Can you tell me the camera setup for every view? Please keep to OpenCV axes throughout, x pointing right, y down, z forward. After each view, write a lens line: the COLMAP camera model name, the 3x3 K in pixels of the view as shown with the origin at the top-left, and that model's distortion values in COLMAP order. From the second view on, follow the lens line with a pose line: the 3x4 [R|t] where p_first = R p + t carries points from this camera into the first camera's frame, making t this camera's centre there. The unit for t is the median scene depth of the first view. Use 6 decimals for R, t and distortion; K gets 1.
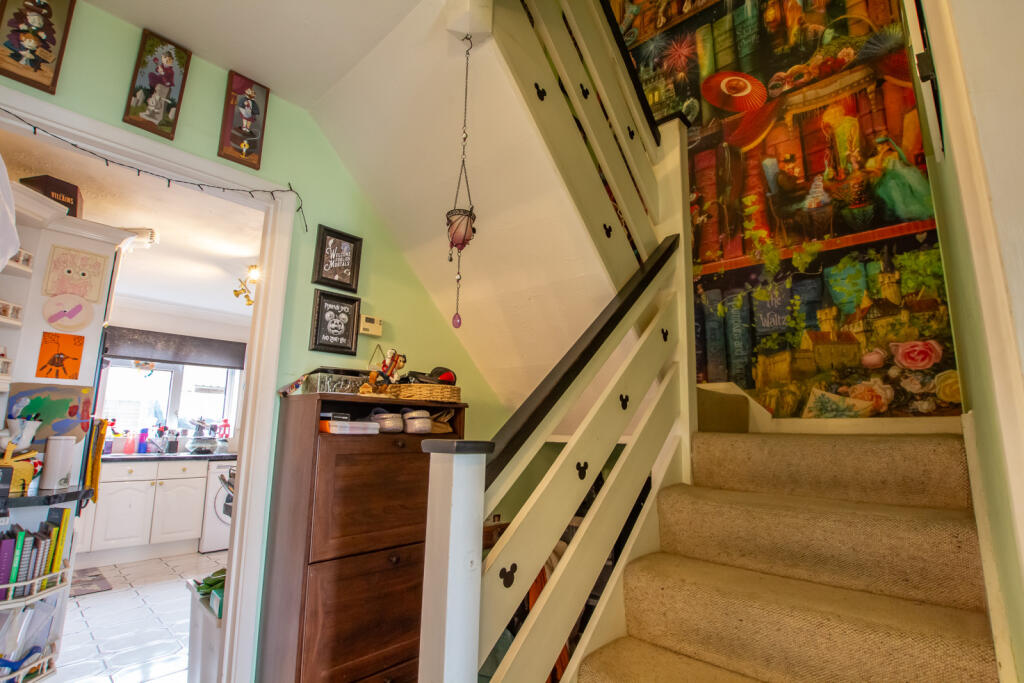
lens RADIAL K [[490.3, 0, 518.3], [0, 490.3, 345.9], [0, 0, 1]] dist [-0.014155, -0.000036]
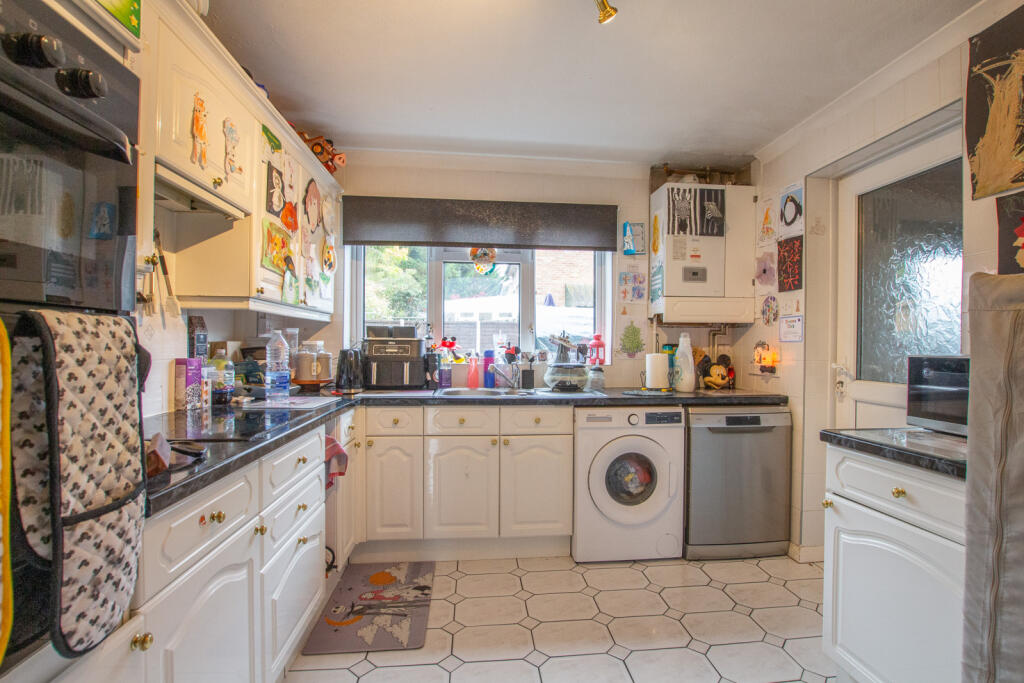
lens RADIAL K [[490.3, 0, 519.0], [0, 490.3, 345.5], [0, 0, 1]] dist [-0.014155, -0.000036]
pose [[0.739314, 0.005773, -0.673336, -0.280686], [0.112170, 0.984935, 0.131607, 0.077106], [0.663952, -0.172827, 0.727529, 0.524300]]
